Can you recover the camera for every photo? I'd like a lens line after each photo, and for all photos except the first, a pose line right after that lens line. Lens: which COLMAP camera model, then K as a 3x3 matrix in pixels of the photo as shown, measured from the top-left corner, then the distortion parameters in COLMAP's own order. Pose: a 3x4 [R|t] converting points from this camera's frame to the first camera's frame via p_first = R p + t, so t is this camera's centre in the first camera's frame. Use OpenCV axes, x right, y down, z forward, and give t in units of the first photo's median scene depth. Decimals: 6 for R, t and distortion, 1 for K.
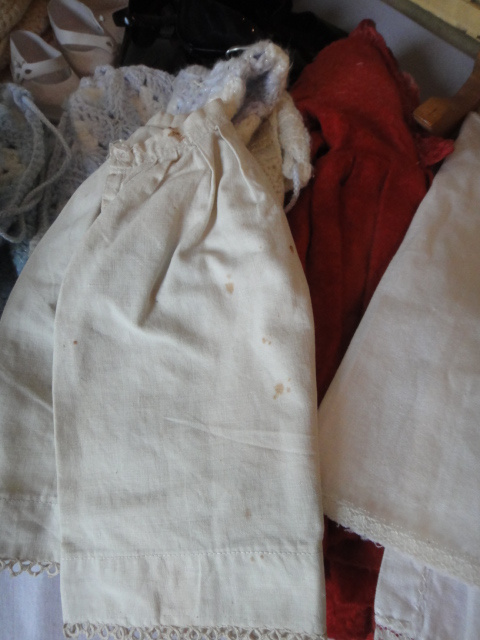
lens RADIAL K [[449.0, 0, 243.4], [0, 449.0, 319.3], [0, 0, 1]] dist [0.001415, -0.001698]
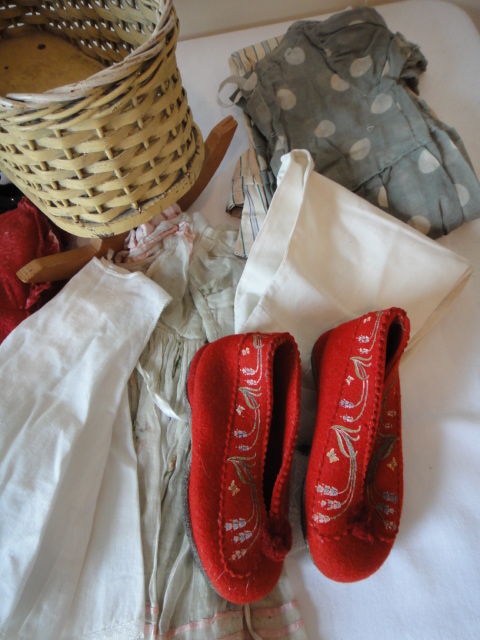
lens RADIAL K [[458.1, 0, 240.0], [0, 458.1, 320.0], [0, 0, 1]] dist [-0.006295, -0.002050]
pose [[0.994026, -0.048990, -0.097527, 1.452589], [0.043377, 0.997323, -0.058863, -0.225126], [0.100149, 0.054281, 0.993491, -0.456786]]
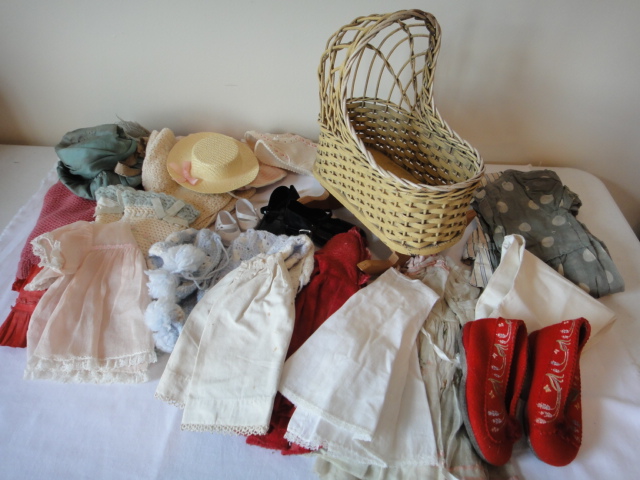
lens RADIAL K [[438.3, 0, 318.4], [0, 438.3, 231.3], [0, 0, 1]] dist [-0.018190, 0.000913]
pose [[0.979249, 0.126153, -0.158609, 0.632409], [-0.179829, 0.901778, -0.393010, 0.479424], [0.093451, 0.413378, 0.905752, -1.660070]]
